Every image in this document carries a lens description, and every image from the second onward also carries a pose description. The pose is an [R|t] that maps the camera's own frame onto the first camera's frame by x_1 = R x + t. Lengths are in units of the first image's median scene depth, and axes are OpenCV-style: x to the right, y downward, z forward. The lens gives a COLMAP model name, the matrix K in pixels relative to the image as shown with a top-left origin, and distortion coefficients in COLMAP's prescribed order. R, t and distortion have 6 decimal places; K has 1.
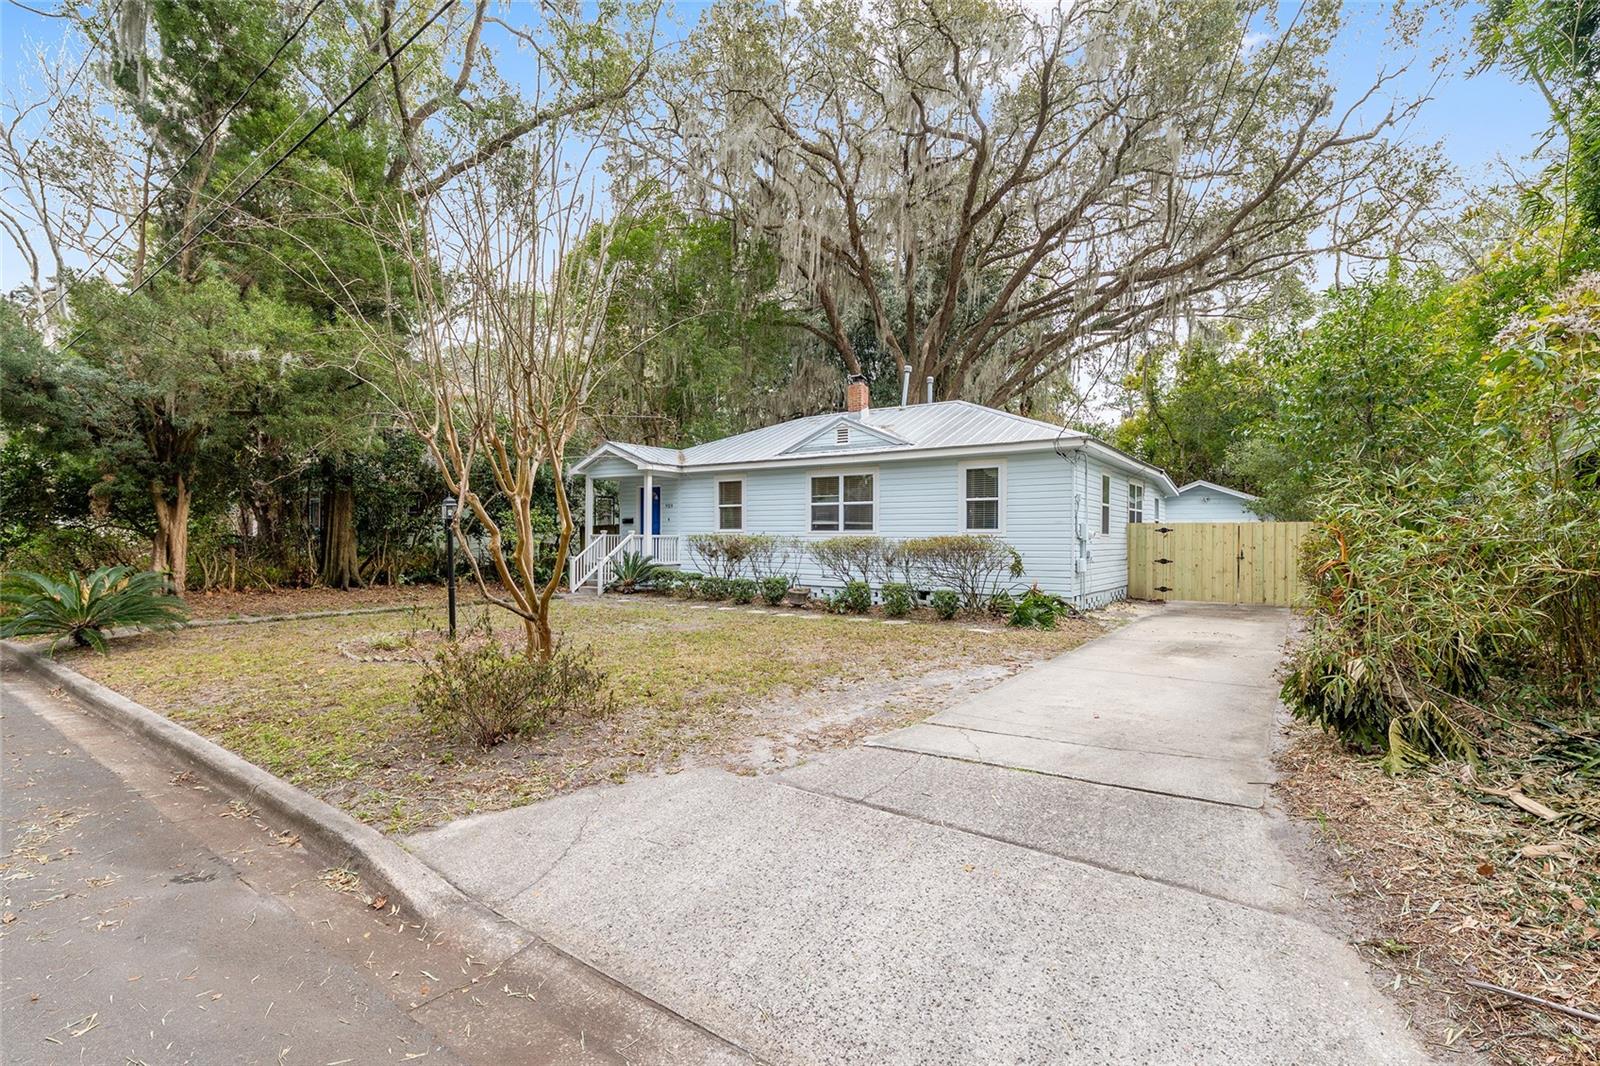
lens RADIAL K [[724.6, 0, 793.8], [0, 724.6, 537.5], [0, 0, 1]] dist [-0.001822, -0.000078]
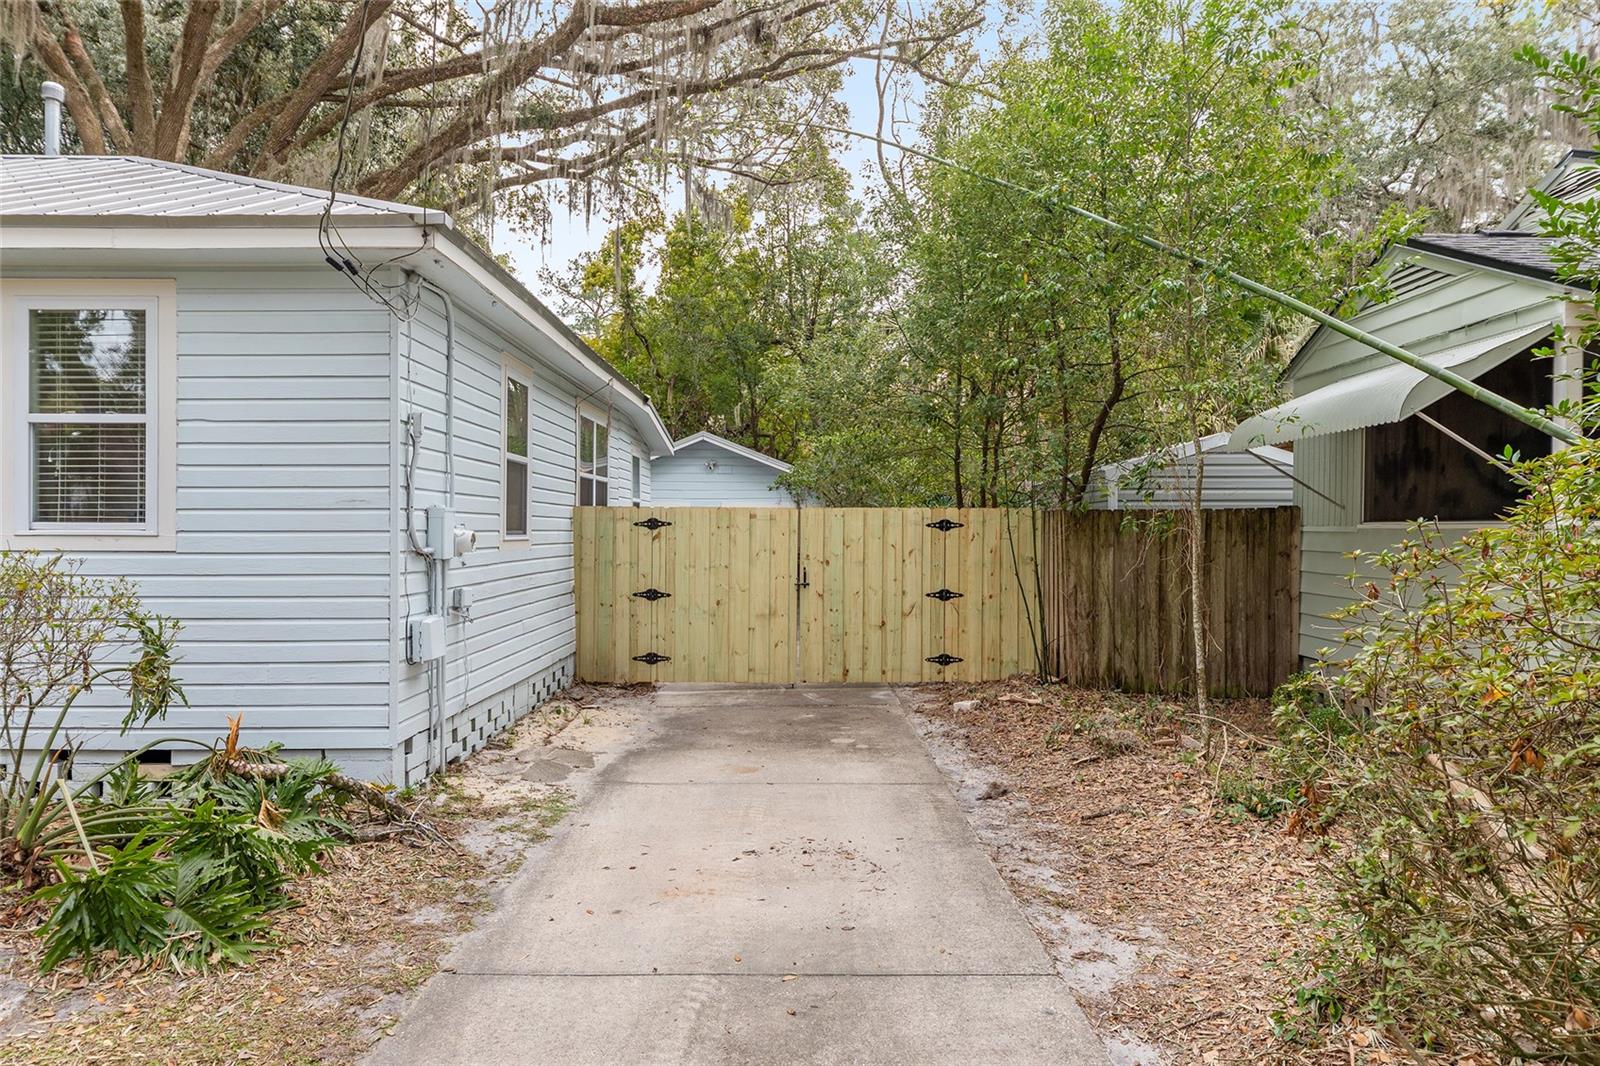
lens RADIAL K [[1104.2, 0, 800.7], [0, 1104.2, 532.1], [0, 0, 1]] dist [-0.003466, -0.001676]
pose [[0.816359, -0.003533, 0.577533, 0.198047], [0.000202, 0.999983, 0.005832, -0.008696], [-0.577544, -0.004645, 0.816346, 0.401623]]
